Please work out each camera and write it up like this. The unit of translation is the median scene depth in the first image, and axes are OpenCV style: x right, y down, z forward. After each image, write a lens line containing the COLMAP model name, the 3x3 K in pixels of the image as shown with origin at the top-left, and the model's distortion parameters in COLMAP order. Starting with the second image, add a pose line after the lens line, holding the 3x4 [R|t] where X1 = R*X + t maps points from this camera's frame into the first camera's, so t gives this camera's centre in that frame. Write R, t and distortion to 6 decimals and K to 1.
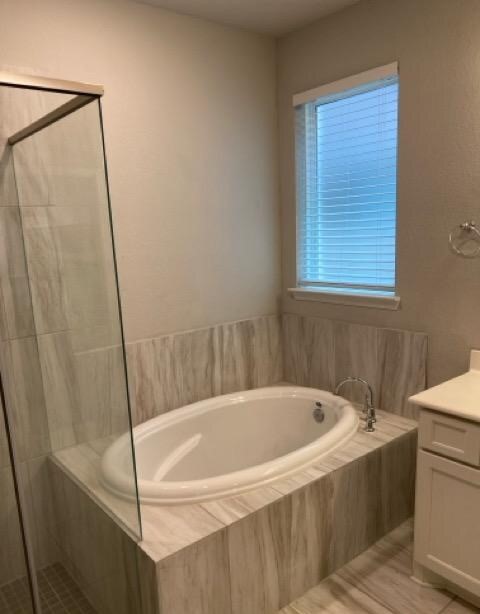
lens RADIAL K [[491.4, 0, 239.8], [0, 491.4, 327.0], [0, 0, 1]] dist [-0.002476, -0.000637]
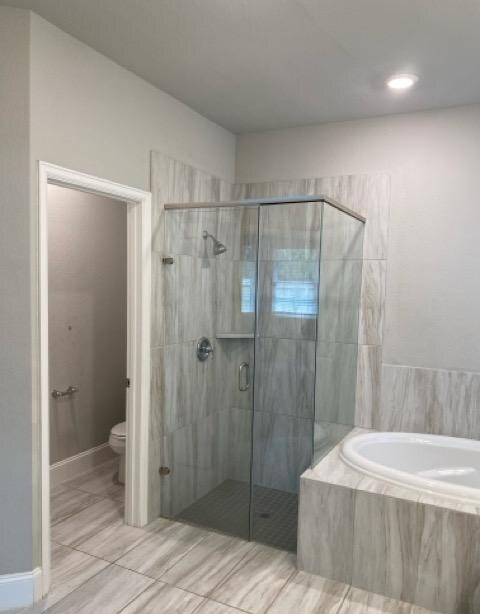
lens RADIAL K [[491.4, 0, 239.8], [0, 491.4, 327.0], [0, 0, 1]] dist [-0.002476, -0.000637]
pose [[0.393531, 0.136373, -0.909140, 0.767875], [-0.236433, 0.970684, 0.043262, -0.011578], [0.888388, 0.197925, 0.414237, 0.040558]]
